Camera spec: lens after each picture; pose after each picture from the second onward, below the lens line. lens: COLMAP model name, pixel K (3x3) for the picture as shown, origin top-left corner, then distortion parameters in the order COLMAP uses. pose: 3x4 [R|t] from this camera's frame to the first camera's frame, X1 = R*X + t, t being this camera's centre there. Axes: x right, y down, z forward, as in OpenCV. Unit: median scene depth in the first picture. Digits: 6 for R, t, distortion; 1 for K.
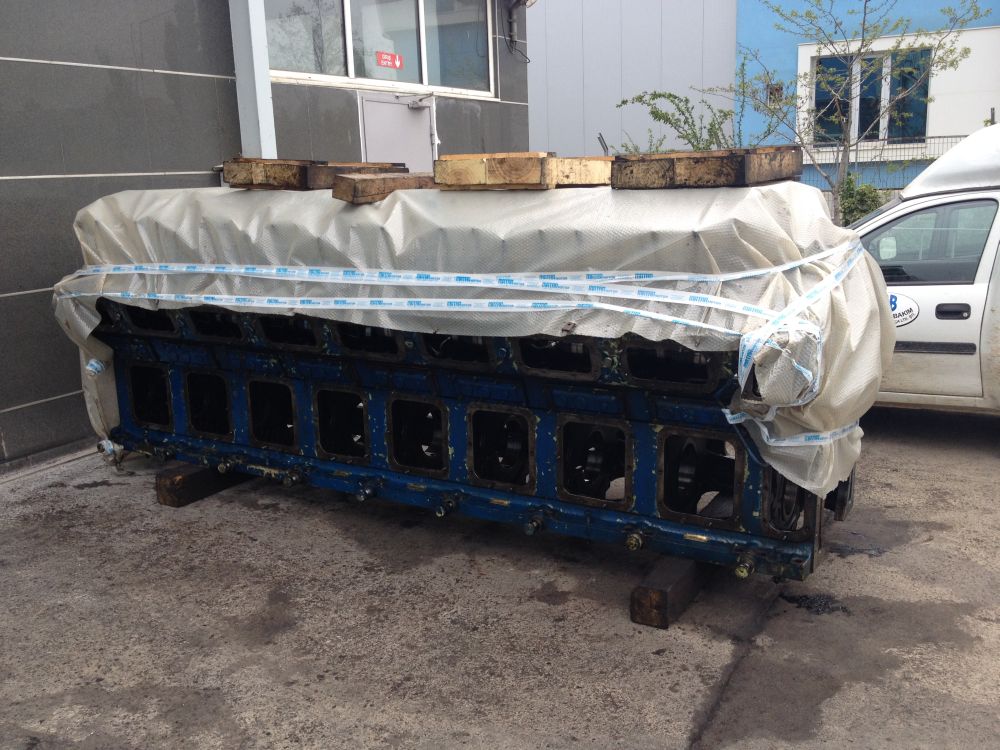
lens RADIAL K [[979.0, 0, 507.0], [0, 979.0, 375.3], [0, 0, 1]] dist [0.028904, 0.000000]
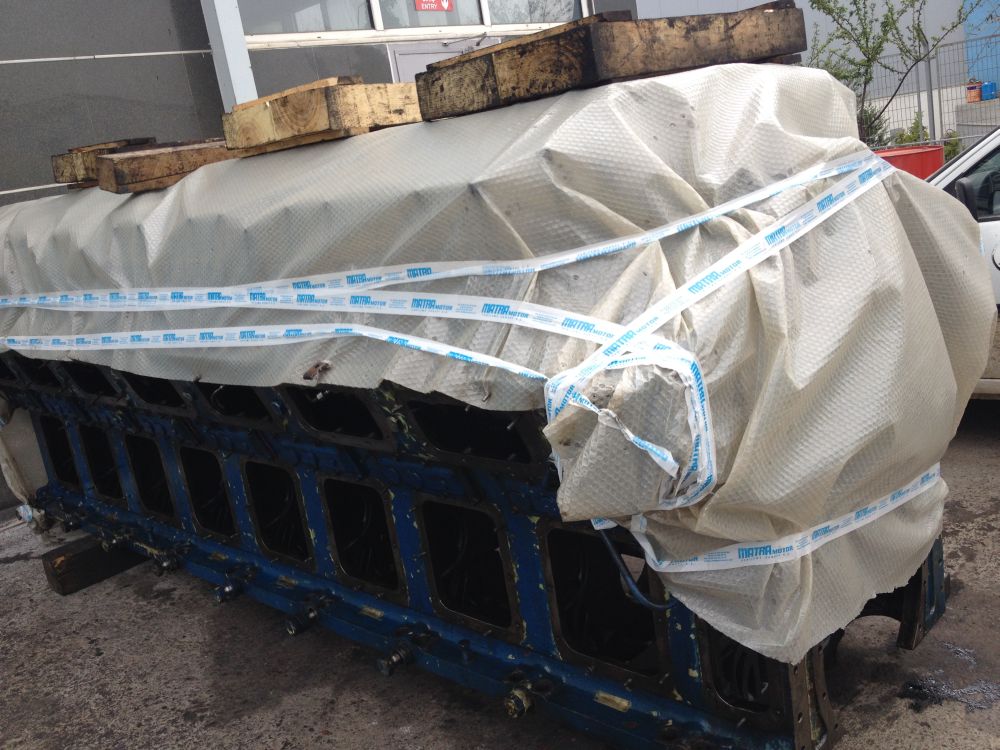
lens RADIAL K [[979.0, 0, 493.9], [0, 979.0, 382.7], [0, 0, 1]] dist [0.028904, 0.000000]
pose [[0.963332, -0.068328, -0.259468, 0.301622], [0.079808, 0.996232, 0.033960, -0.051245], [0.256170, -0.053422, 0.965154, 0.442285]]
